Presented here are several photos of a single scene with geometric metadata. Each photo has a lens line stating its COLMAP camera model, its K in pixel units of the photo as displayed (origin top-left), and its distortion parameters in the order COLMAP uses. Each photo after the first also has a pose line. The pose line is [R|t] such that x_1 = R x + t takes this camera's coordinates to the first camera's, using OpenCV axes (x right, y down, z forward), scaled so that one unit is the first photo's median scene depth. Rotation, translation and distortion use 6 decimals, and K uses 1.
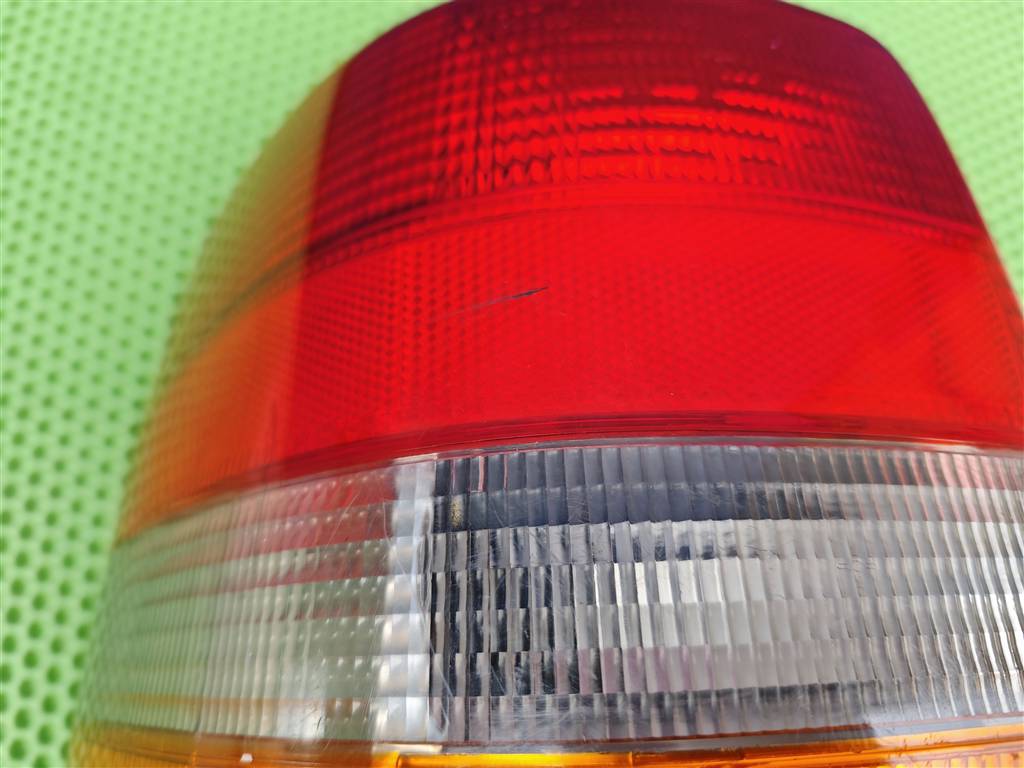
lens RADIAL K [[693.7, 0, 508.7], [0, 693.7, 400.0], [0, 0, 1]] dist [-0.010041, -0.004629]
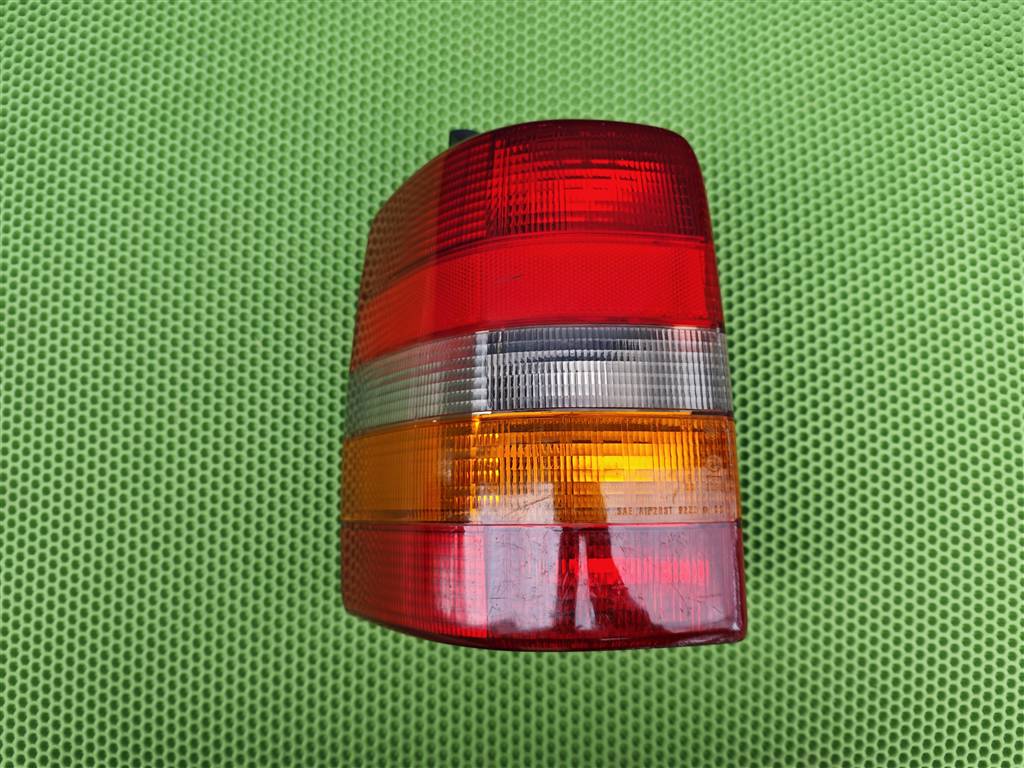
lens RADIAL K [[693.7, 0, 508.7], [0, 693.7, 400.0], [0, 0, 1]] dist [-0.010041, -0.004629]
pose [[0.997147, 0.005027, -0.075314, 0.169962], [0.008236, 0.984577, 0.174755, -0.120769], [0.075031, -0.174877, 0.981727, -1.623808]]
